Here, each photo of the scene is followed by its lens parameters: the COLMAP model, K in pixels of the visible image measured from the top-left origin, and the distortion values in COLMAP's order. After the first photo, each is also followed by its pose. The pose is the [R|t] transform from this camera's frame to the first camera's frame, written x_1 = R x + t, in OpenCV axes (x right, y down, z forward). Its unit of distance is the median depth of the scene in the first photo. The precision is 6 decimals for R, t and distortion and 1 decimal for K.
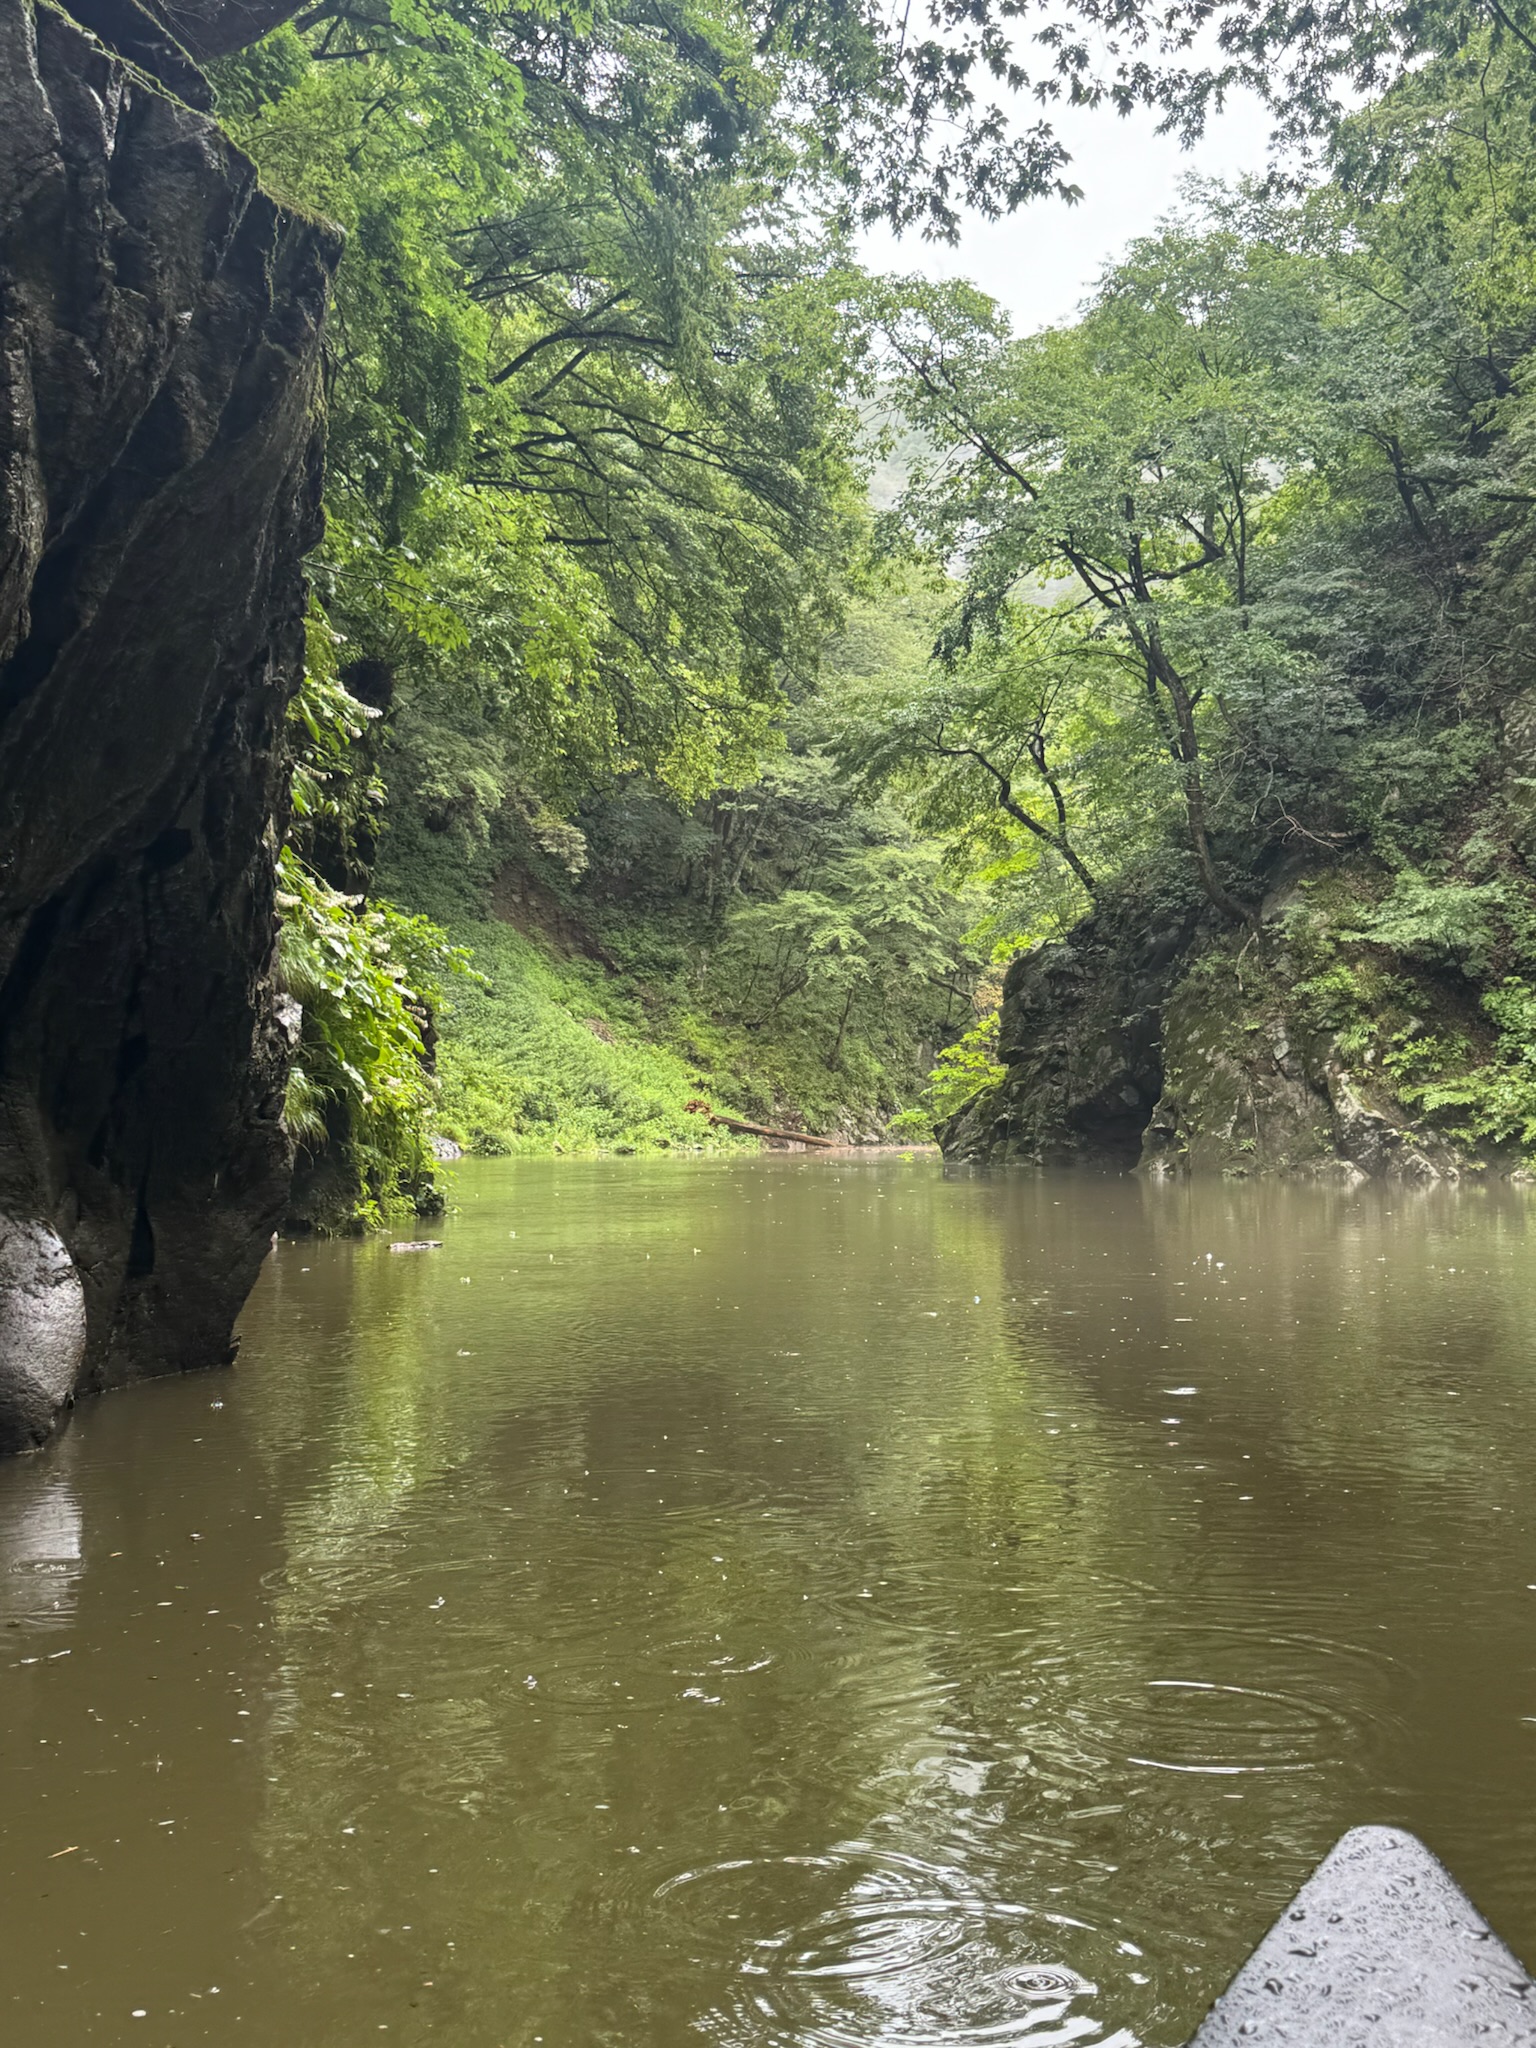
lens RADIAL K [[2202.4, 0, 767.2], [0, 2202.4, 1026.4], [0, 0, 1]] dist [0.002399, 0.000000]
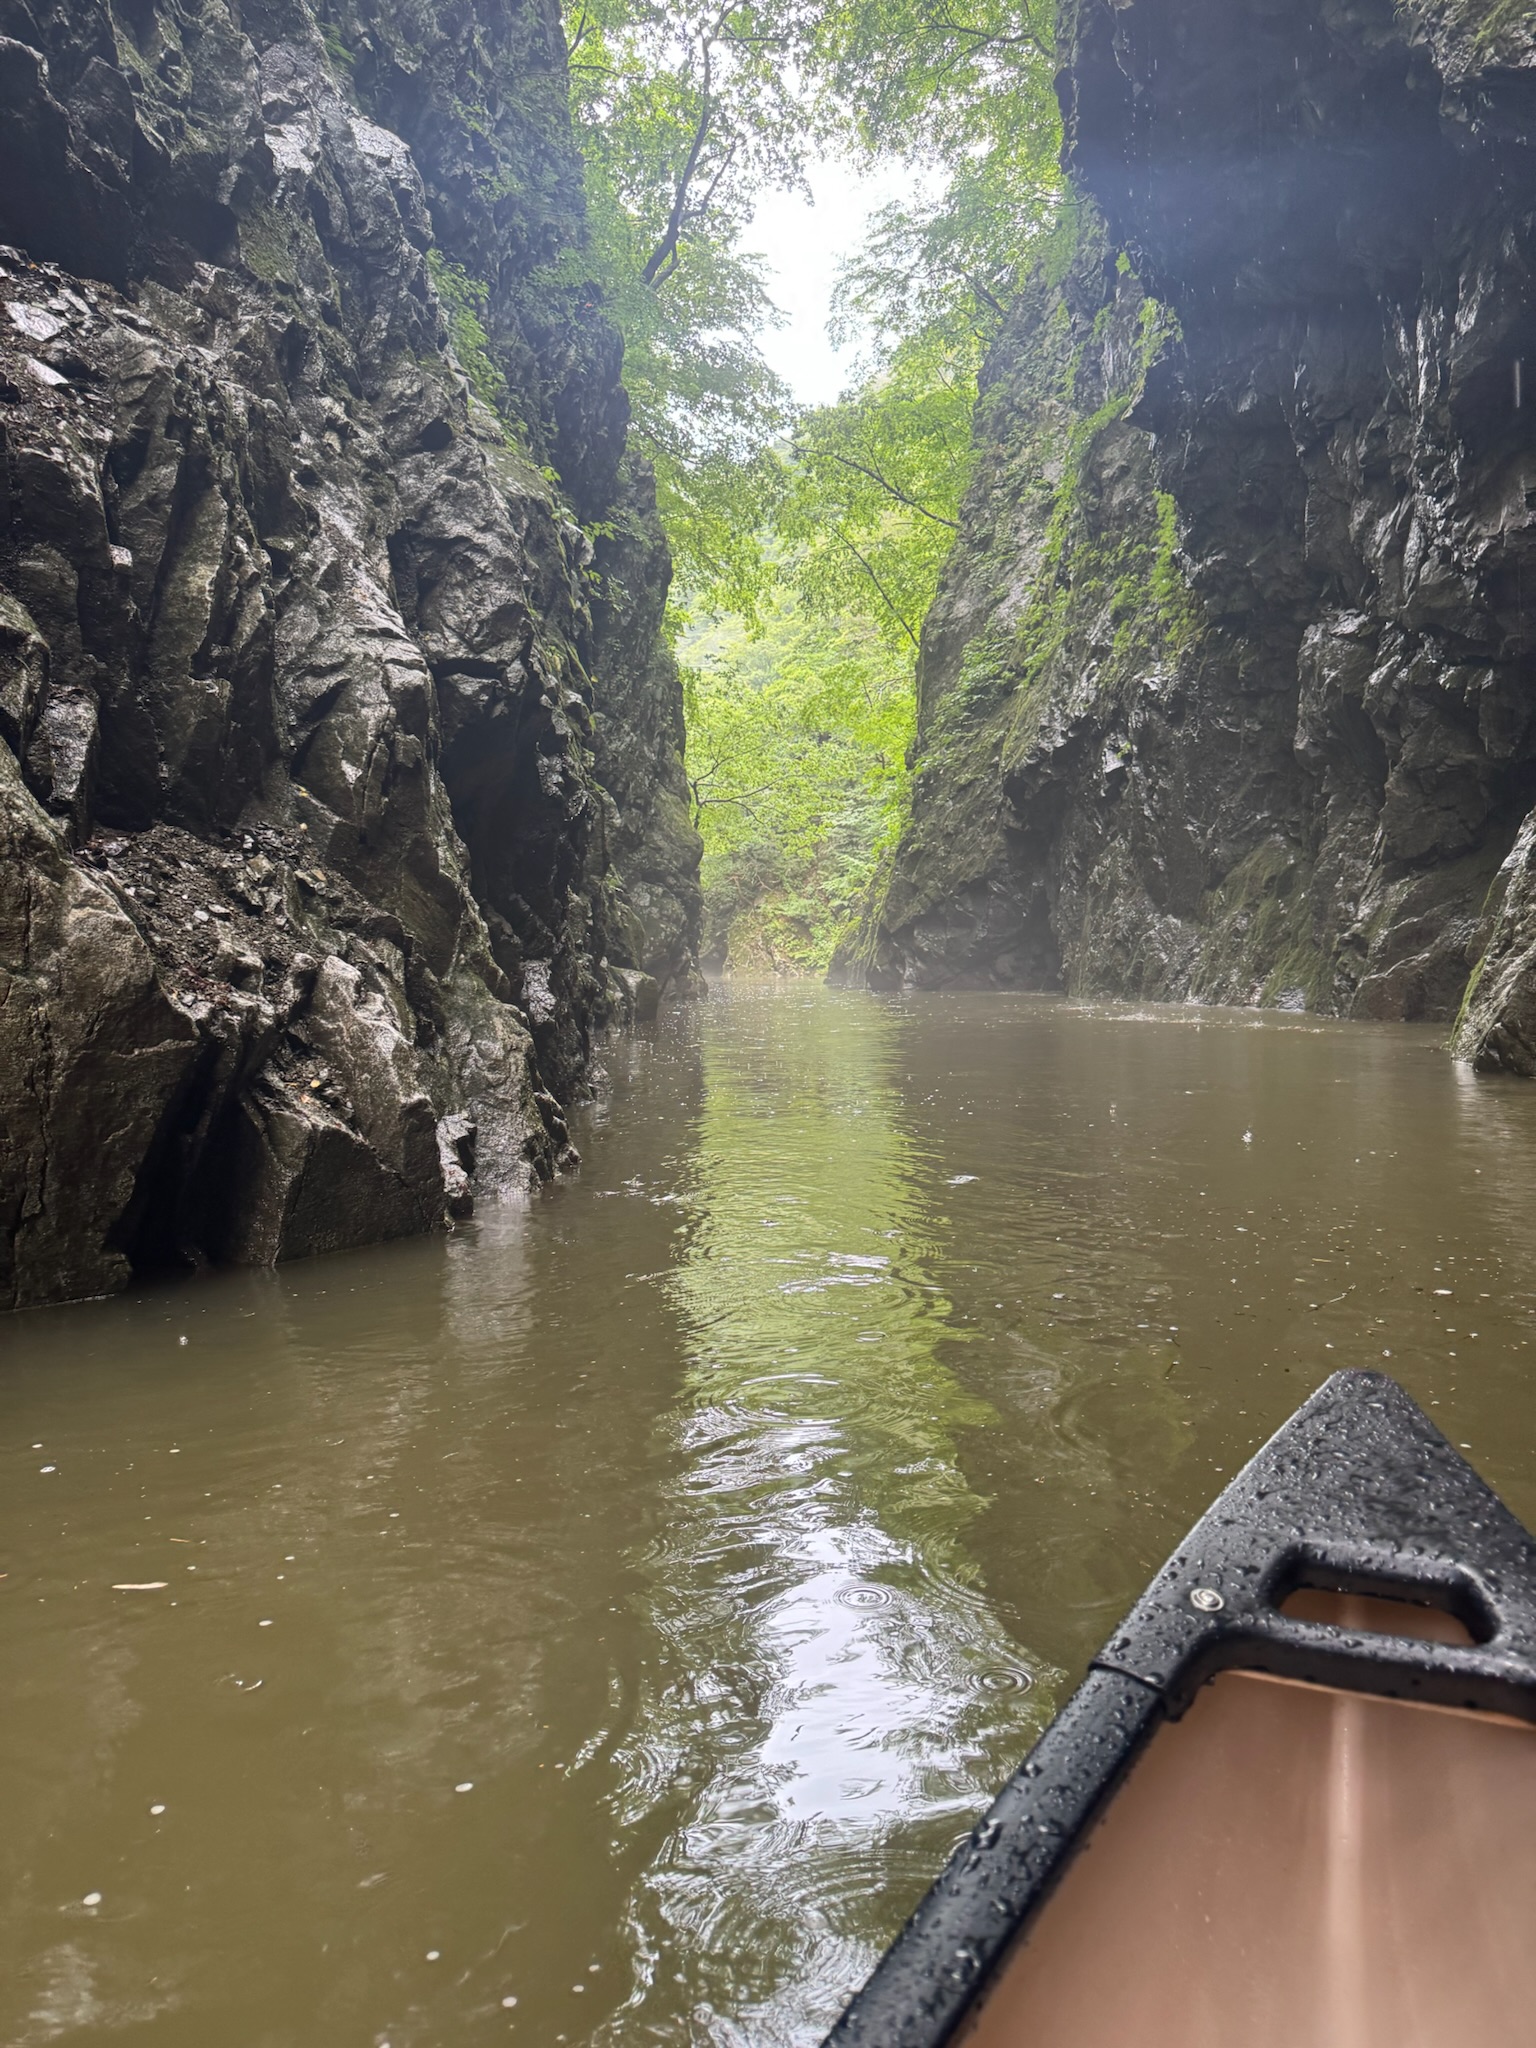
lens RADIAL K [[1462.6, 0, 763.3], [0, 1462.6, 1022.2], [0, 0, 1]] dist [0.006790, -0.001948]
pose [[0.974439, -0.039012, 0.221239, -0.322113], [0.019574, 0.995805, 0.089382, -0.078501], [-0.223798, -0.082767, 0.971115, -1.451008]]
